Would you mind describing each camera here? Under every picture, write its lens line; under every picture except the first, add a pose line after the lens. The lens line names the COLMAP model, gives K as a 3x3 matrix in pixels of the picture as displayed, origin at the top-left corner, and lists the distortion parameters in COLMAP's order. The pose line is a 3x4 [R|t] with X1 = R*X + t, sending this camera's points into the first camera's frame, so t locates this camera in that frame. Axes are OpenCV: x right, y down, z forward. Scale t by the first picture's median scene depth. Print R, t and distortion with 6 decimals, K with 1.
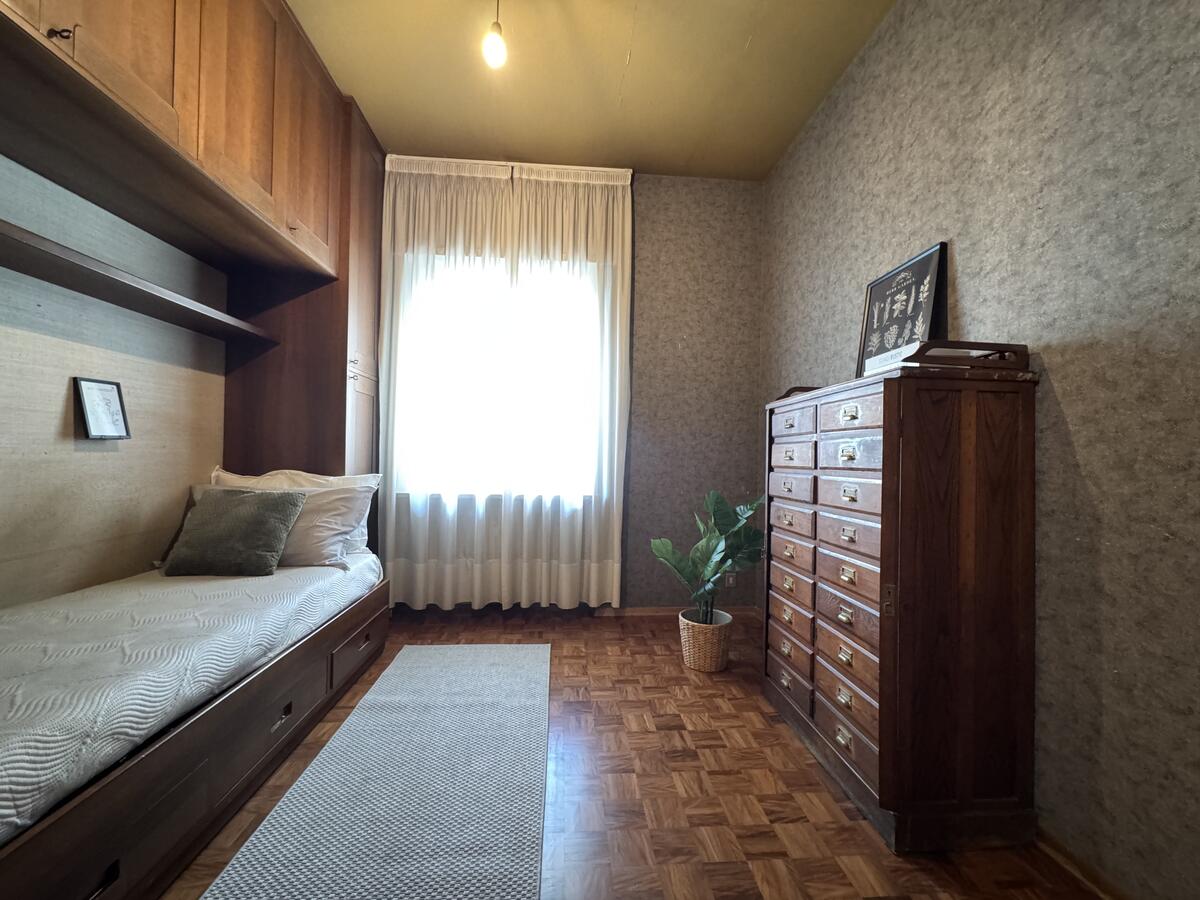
lens RADIAL K [[479.0, 0, 599.3], [0, 479.0, 451.9], [0, 0, 1]] dist [-0.001881, -0.000015]
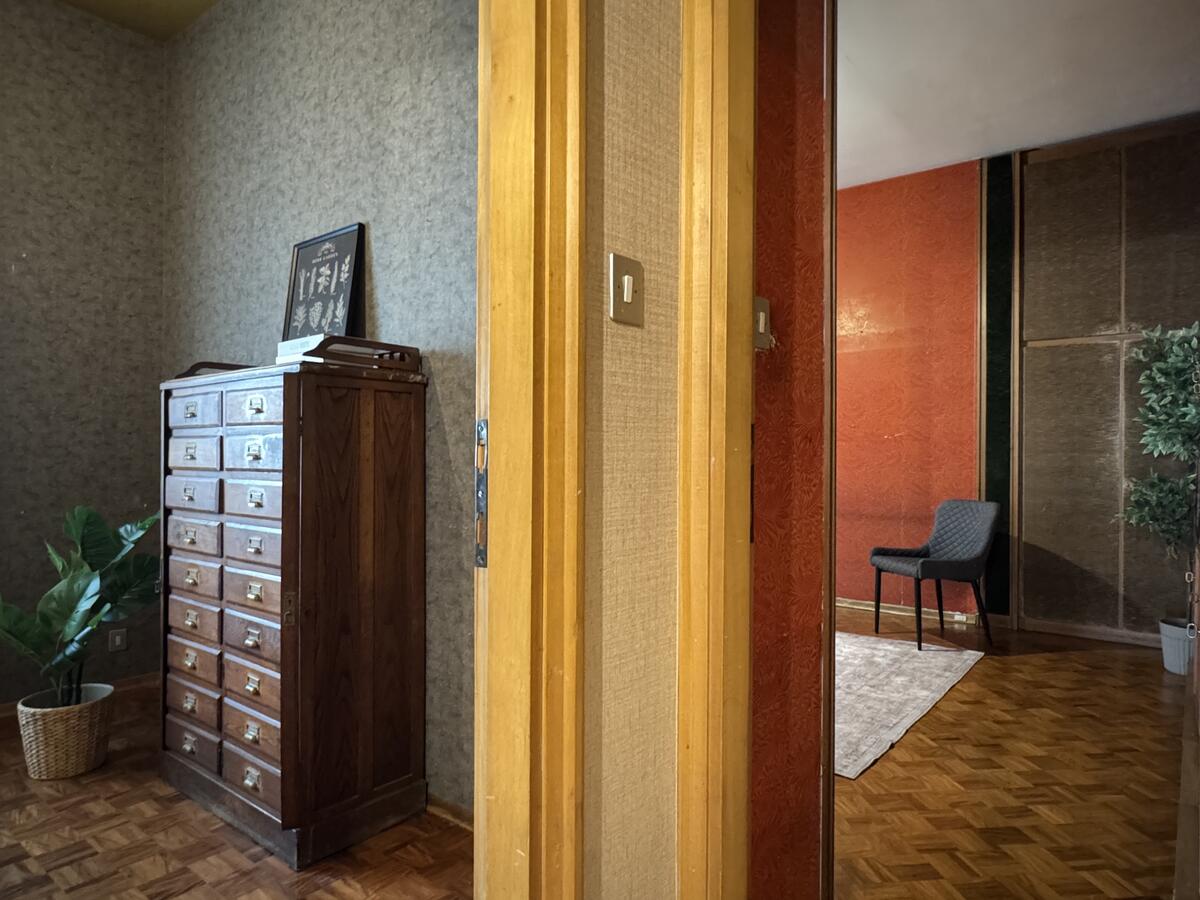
lens RADIAL K [[751.8, 0, 602.0], [0, 751.8, 452.7], [0, 0, 1]] dist [-0.003649, 0.001941]
pose [[0.682177, -0.016826, 0.730994, -0.039056], [-0.000276, 0.999729, 0.023269, -0.025423], [-0.731187, -0.016075, 0.681987, -0.349384]]
